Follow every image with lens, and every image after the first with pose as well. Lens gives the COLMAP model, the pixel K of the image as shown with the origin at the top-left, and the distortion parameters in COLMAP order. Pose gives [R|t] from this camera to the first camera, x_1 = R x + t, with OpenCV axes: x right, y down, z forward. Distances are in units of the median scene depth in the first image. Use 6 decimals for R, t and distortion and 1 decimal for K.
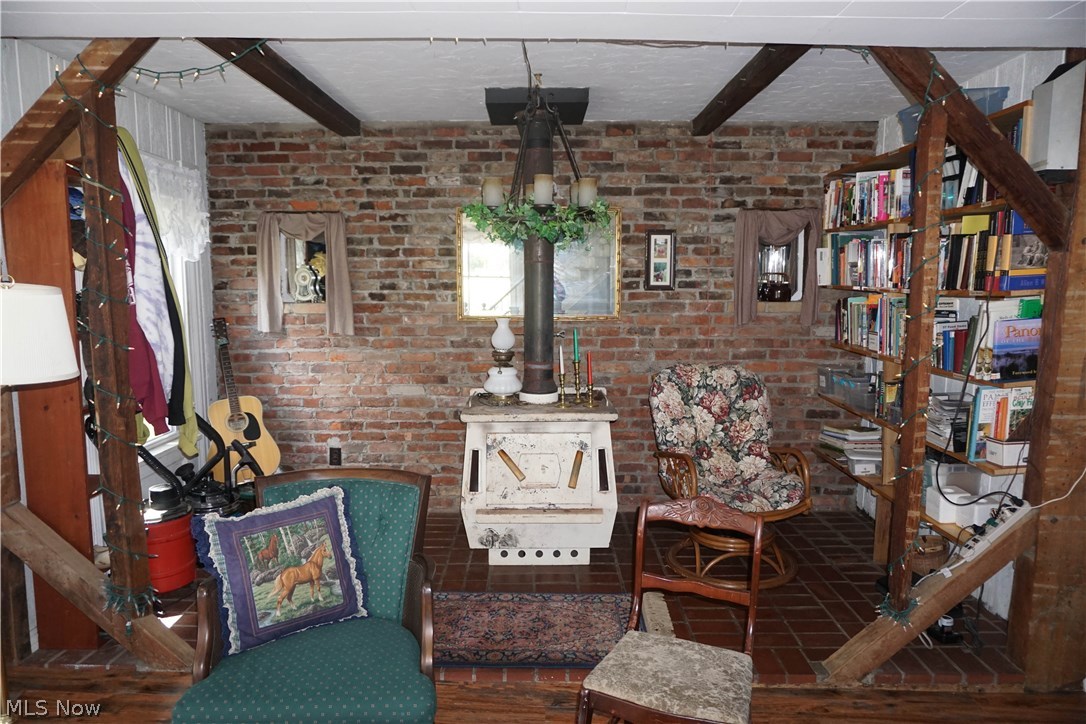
lens RADIAL K [[734.8, 0, 542.6], [0, 734.8, 364.0], [0, 0, 1]] dist [-0.012234, 0.001651]
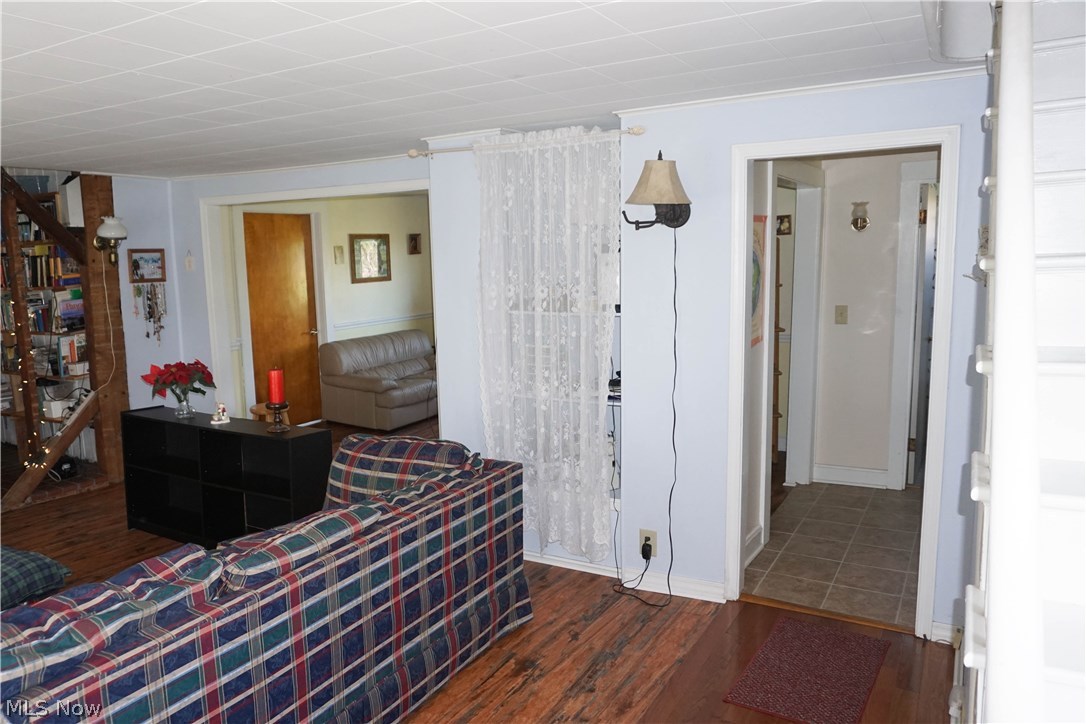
lens RADIAL K [[782.5, 0, 542.7], [0, 782.5, 363.9], [0, 0, 1]] dist [-0.041817, -0.001831]
pose [[0.479061, -0.139945, 0.866554, -0.560498], [0.134045, 0.987294, 0.085340, 0.101313], [-0.867486, 0.075274, 0.491733, -1.103922]]
